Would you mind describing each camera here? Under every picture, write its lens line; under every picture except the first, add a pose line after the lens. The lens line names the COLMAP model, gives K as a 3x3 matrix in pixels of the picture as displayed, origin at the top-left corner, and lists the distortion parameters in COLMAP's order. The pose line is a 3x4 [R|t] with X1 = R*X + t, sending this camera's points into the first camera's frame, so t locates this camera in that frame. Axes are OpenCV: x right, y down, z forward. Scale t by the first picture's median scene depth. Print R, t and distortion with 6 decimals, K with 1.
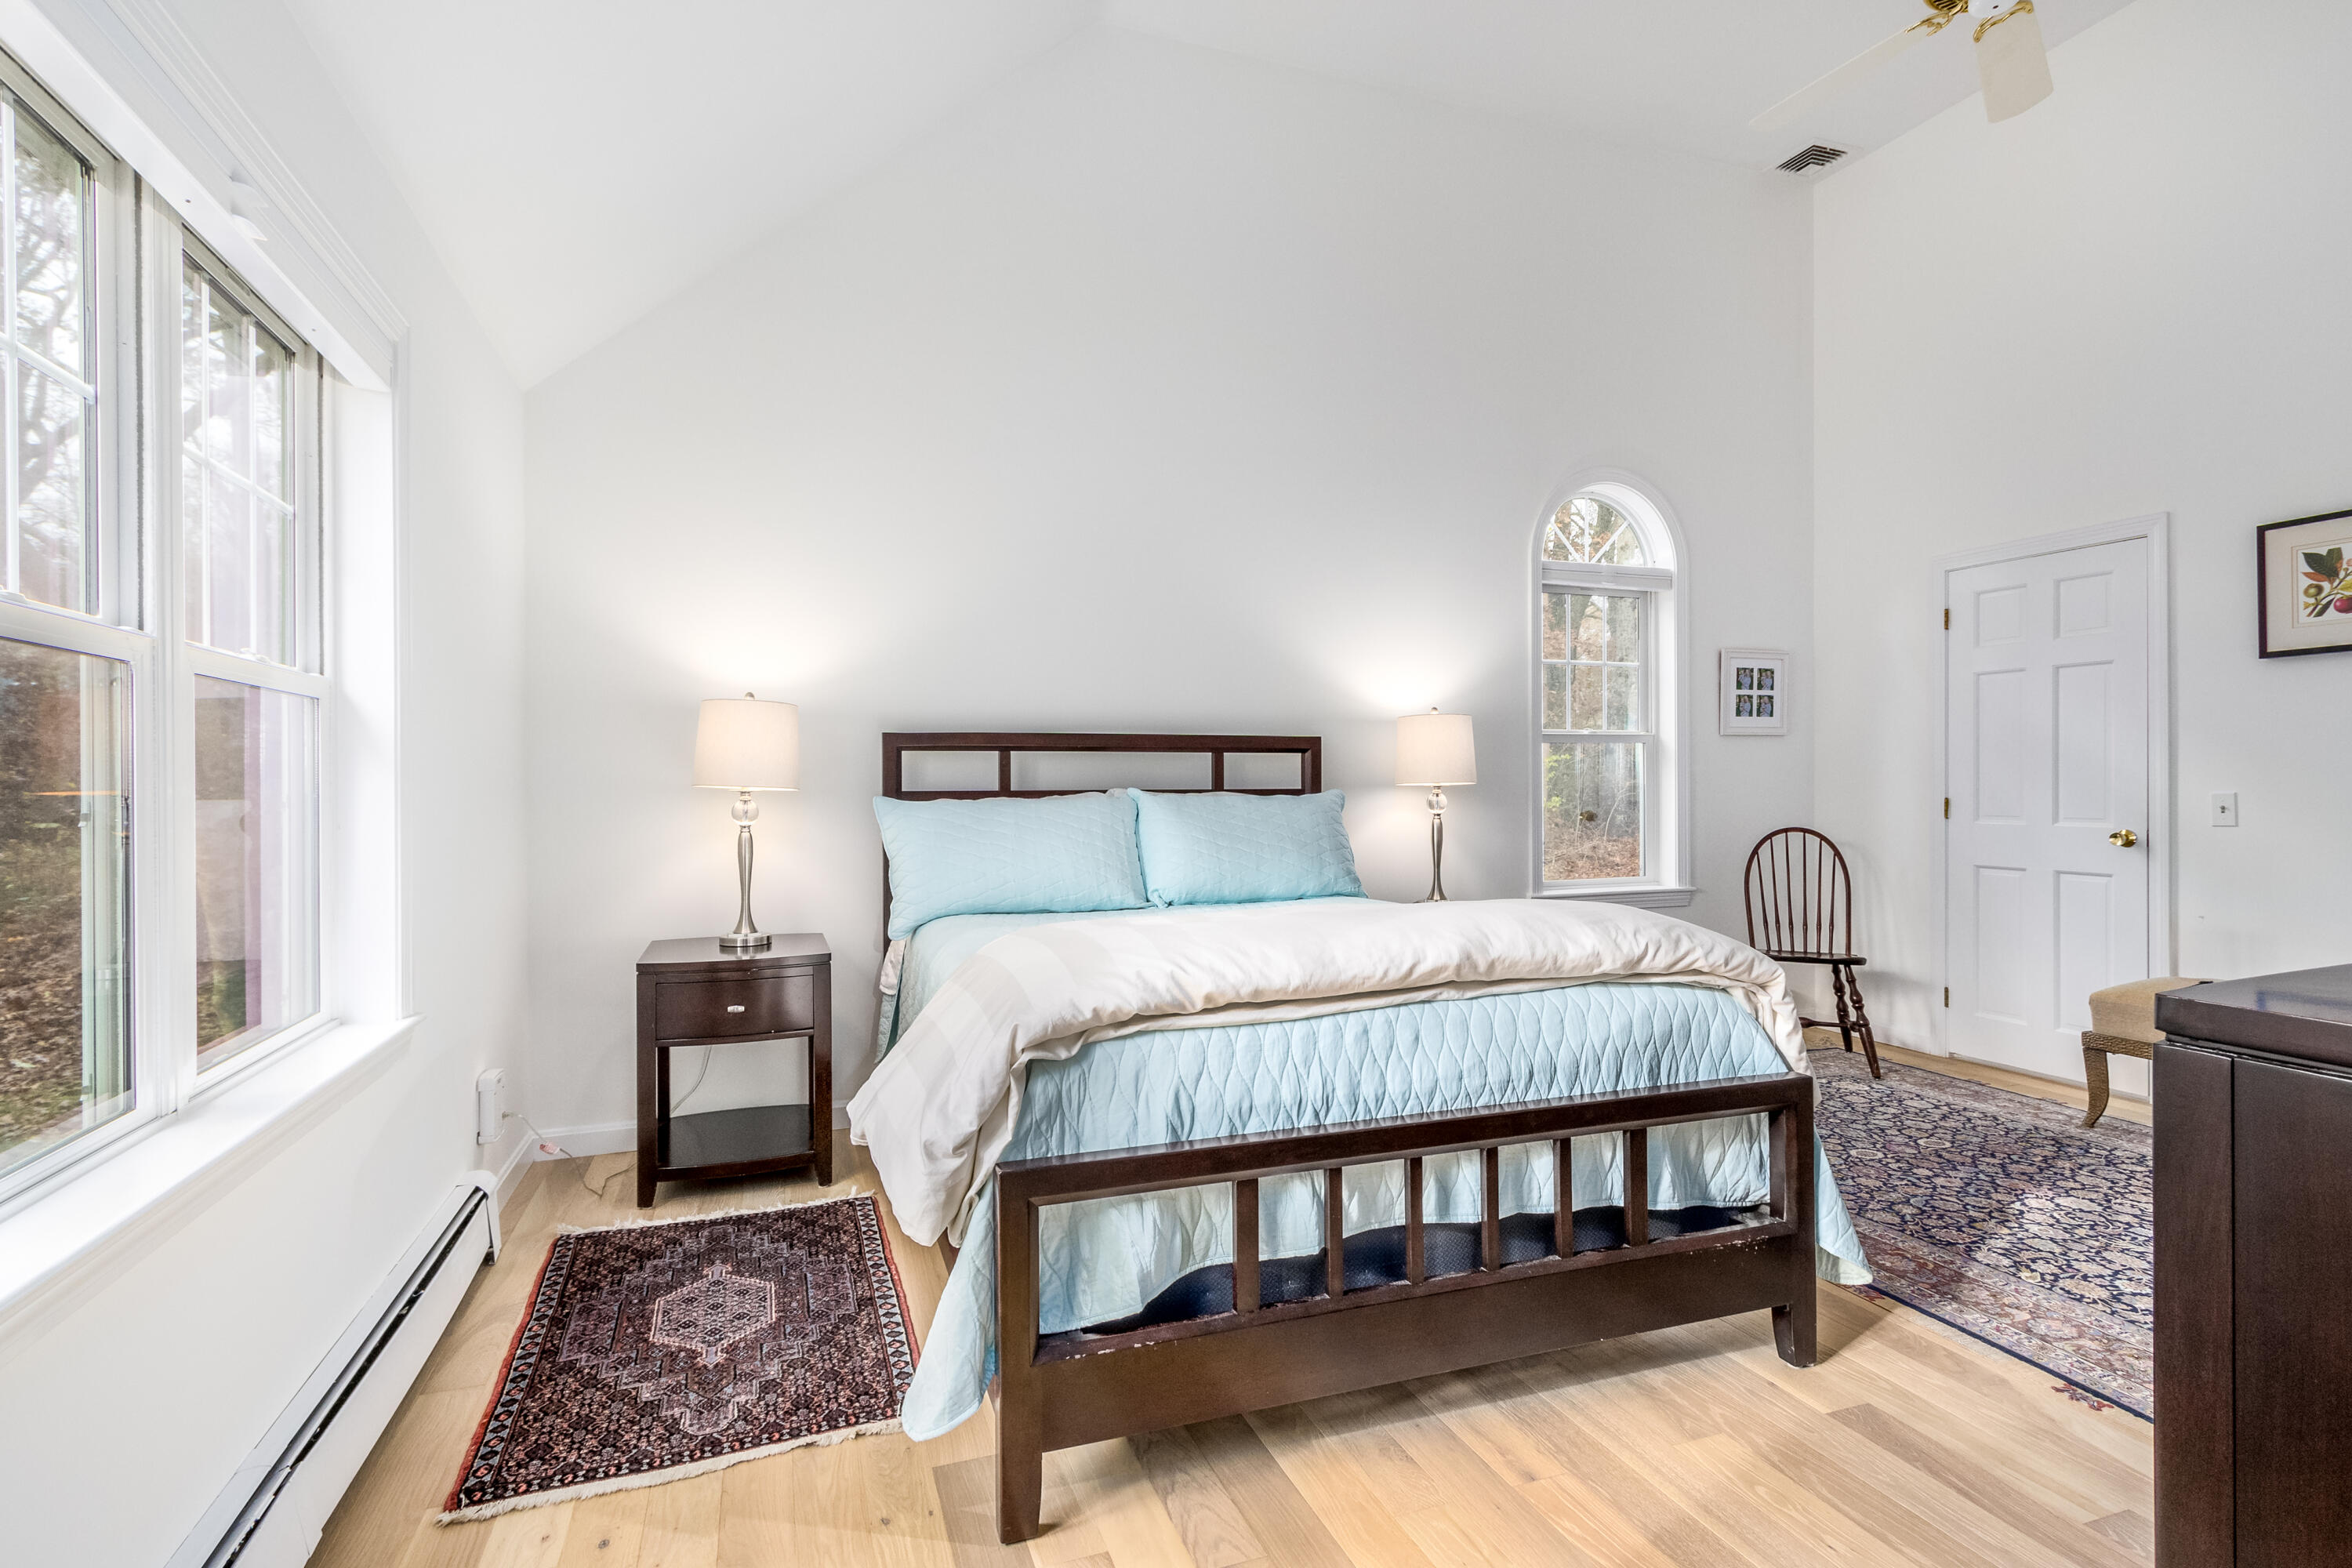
lens RADIAL K [[1122.8, 0, 1177.0], [0, 1122.8, 777.1], [0, 0, 1]] dist [0.005558, -0.000286]
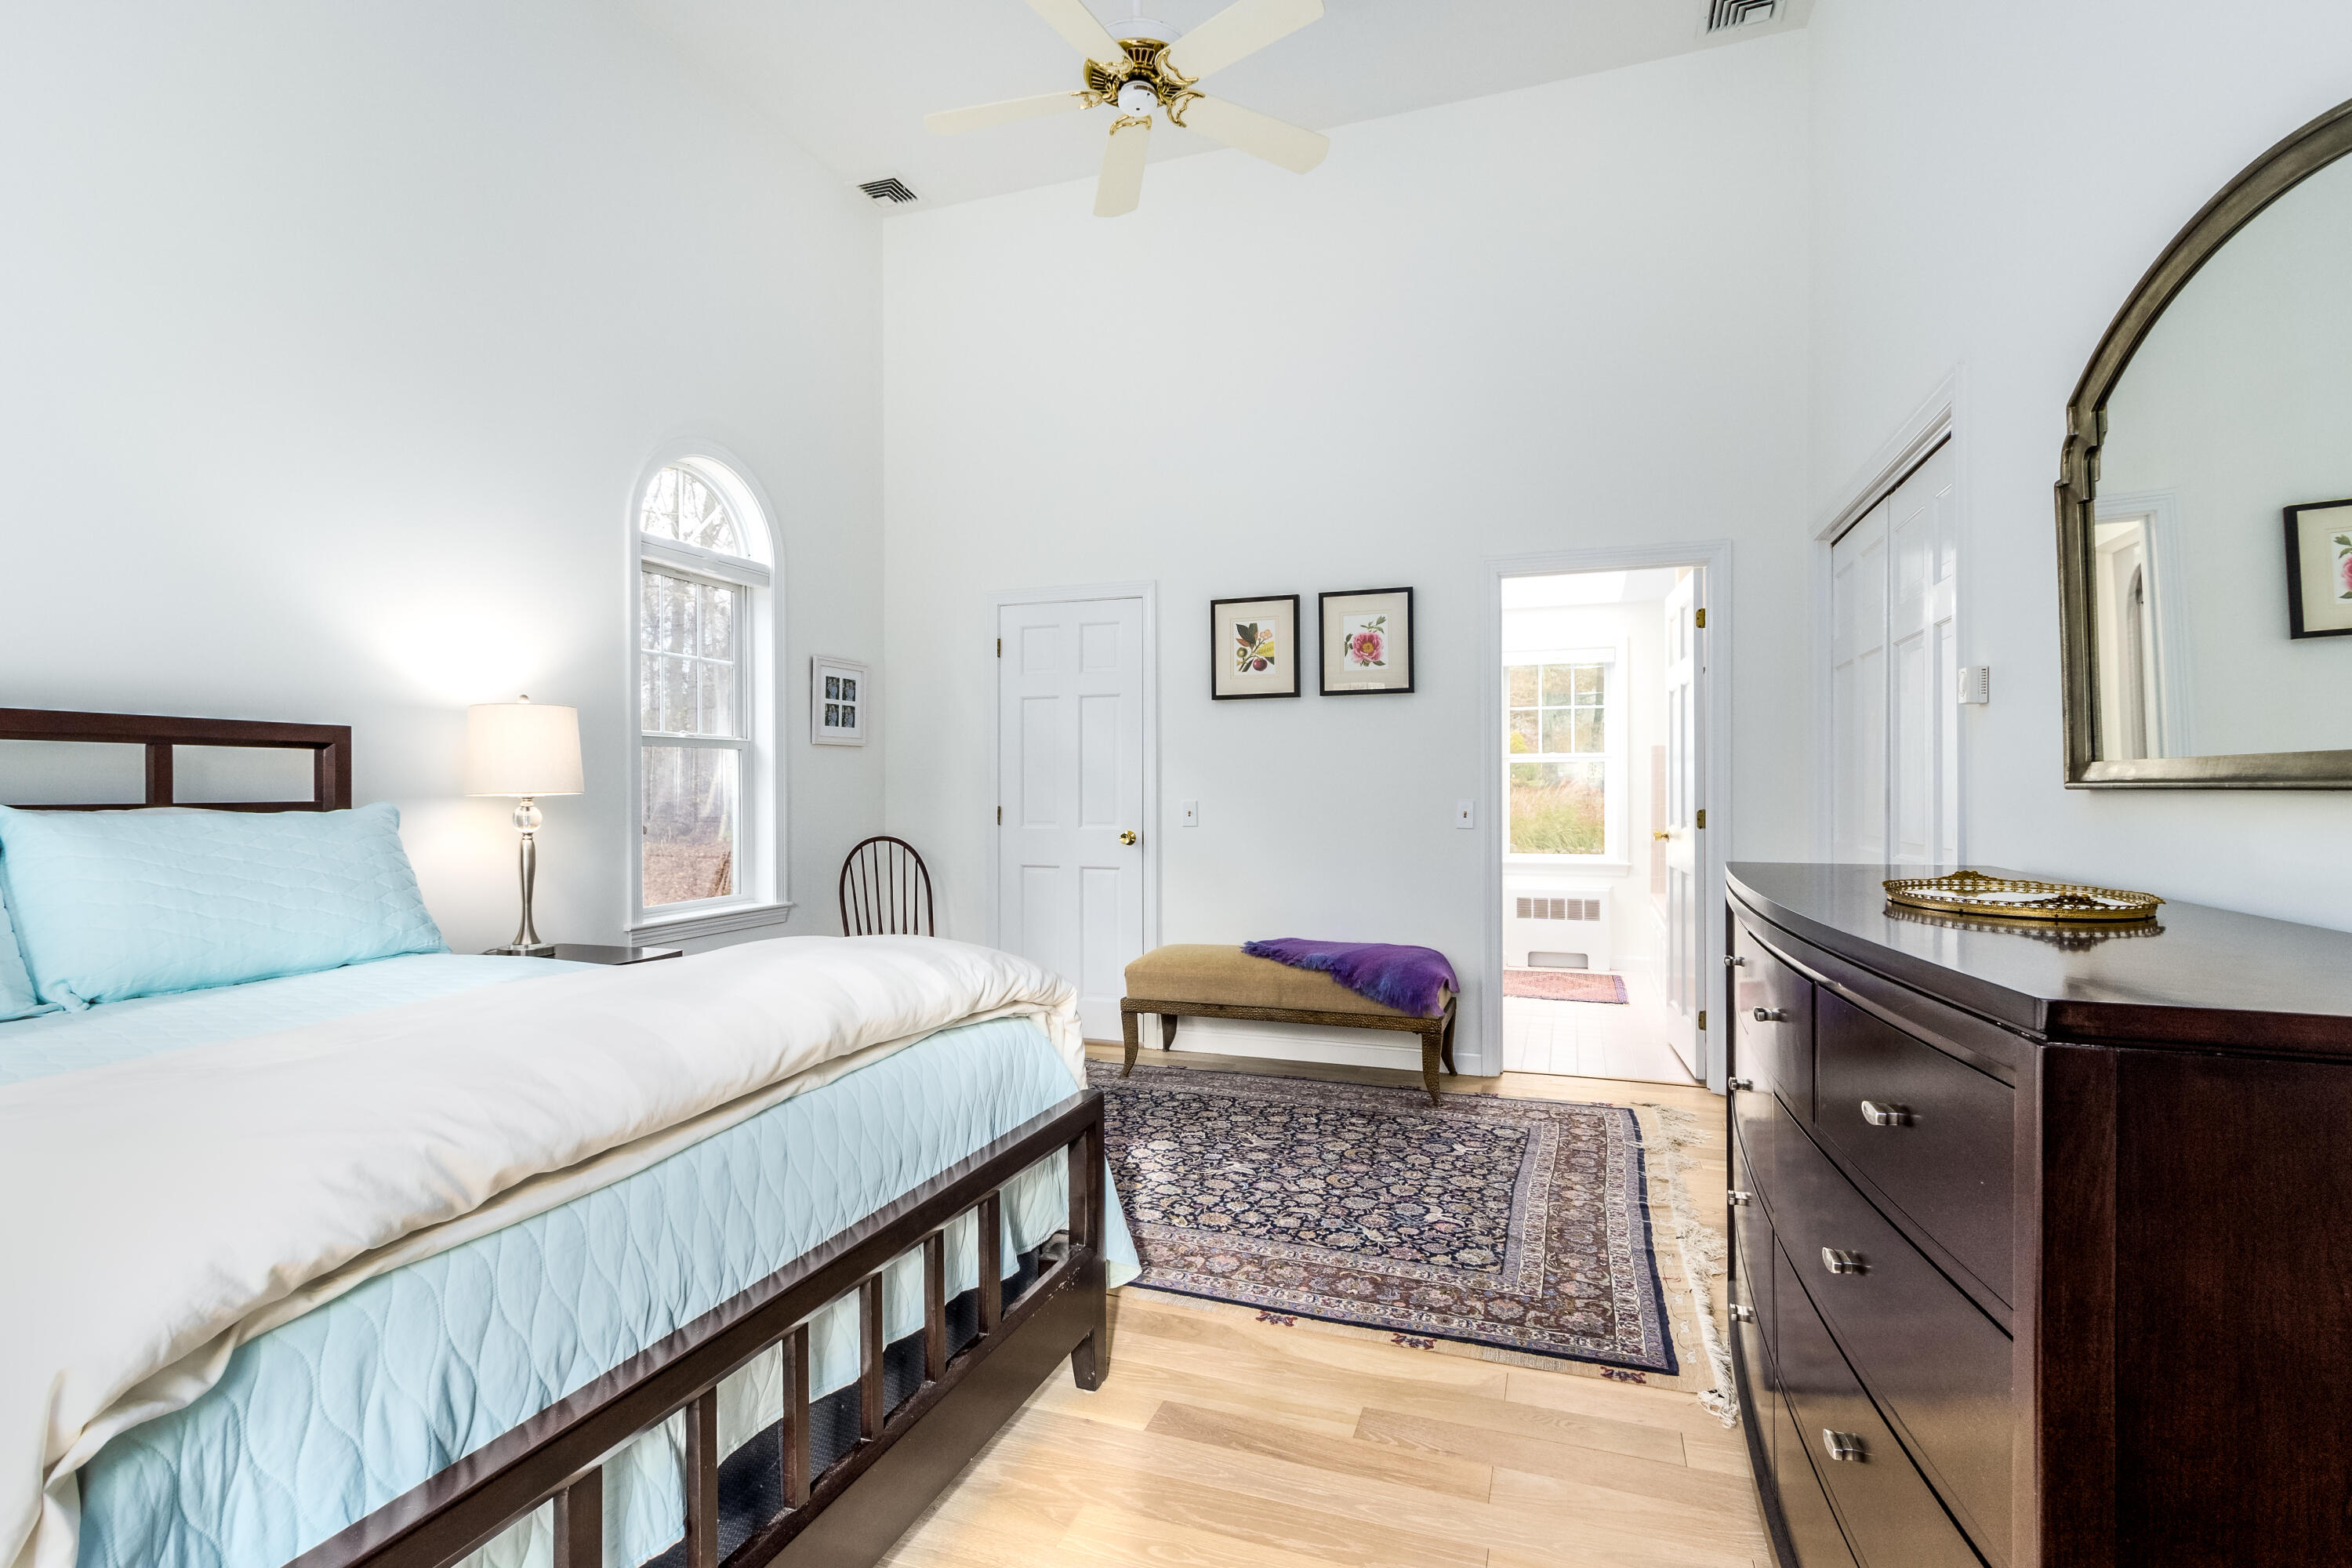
lens RADIAL K [[1122.8, 0, 1158.4], [0, 1122.8, 792.1], [0, 0, 1]] dist [0.005558, -0.000286]
pose [[0.642679, 0.000775, 0.766135, -0.106150], [-0.004715, 0.999985, 0.002944, 0.000082], [-0.766121, -0.005505, 0.642673, 0.216022]]
